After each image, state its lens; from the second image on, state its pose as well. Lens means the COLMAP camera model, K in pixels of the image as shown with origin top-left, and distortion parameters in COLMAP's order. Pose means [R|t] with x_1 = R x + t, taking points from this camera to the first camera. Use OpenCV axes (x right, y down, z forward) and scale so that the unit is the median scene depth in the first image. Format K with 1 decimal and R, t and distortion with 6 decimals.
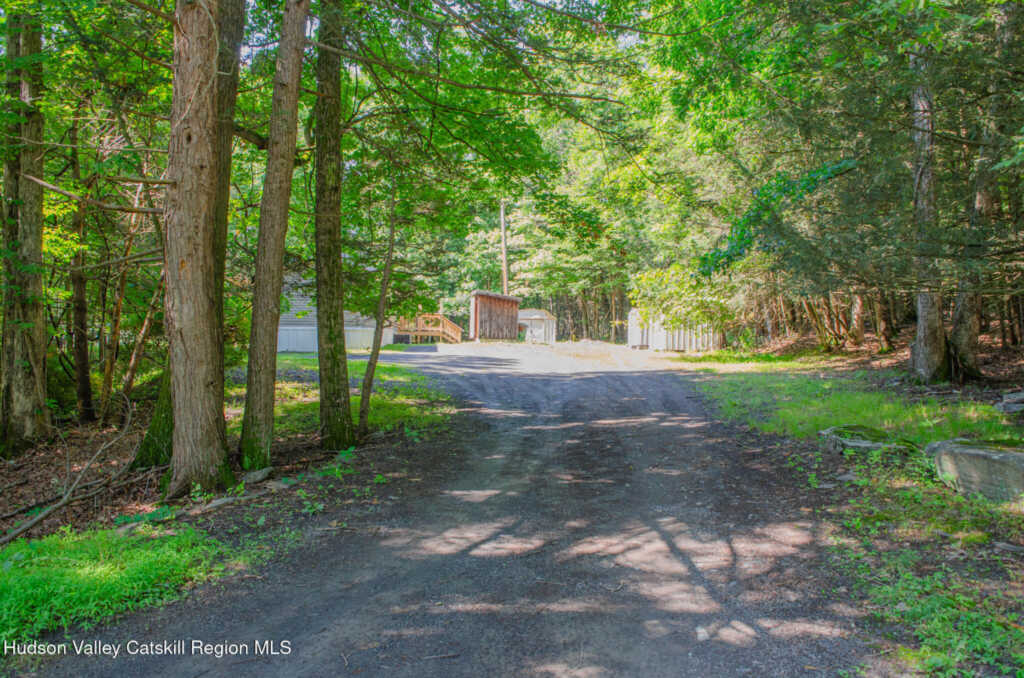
lens RADIAL K [[810.2, 0, 515.5], [0, 810.2, 345.0], [0, 0, 1]] dist [-0.103983, 0.033133]
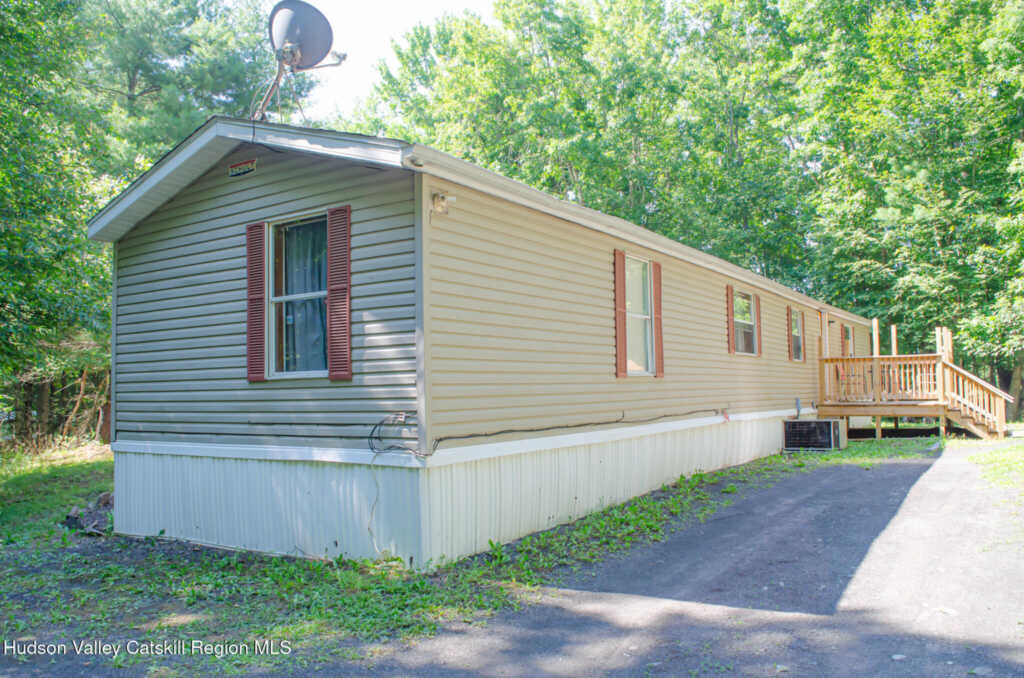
lens RADIAL K [[810.2, 0, 515.5], [0, 810.2, 345.0], [0, 0, 1]] dist [-0.103983, 0.033133]
pose [[0.788339, -0.061182, -0.612191, -0.022704], [0.024060, 0.997348, -0.068692, -0.020951], [0.614770, 0.039423, 0.787720, 0.546347]]
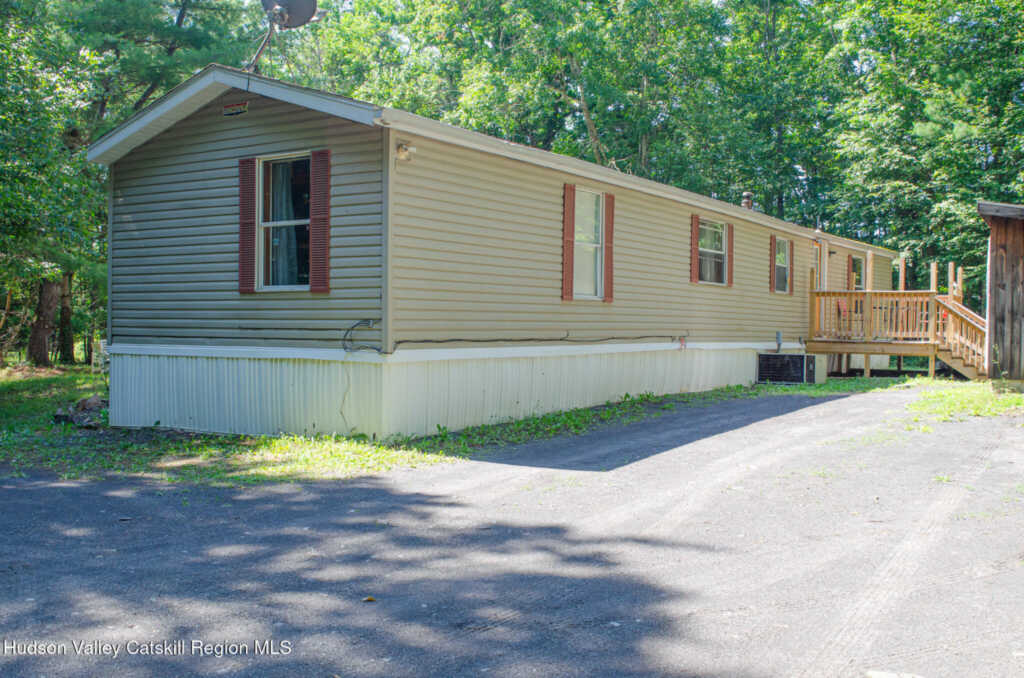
lens RADIAL K [[1044.5, 0, 512.0], [0, 1044.5, 339.0], [0, 0, 1]] dist [-0.068449, 0.009663]
pose [[0.788330, 0.004929, -0.615233, 0.033204], [-0.005180, 0.999986, 0.001374, -0.016245], [0.615231, 0.002104, 0.788344, 0.491332]]
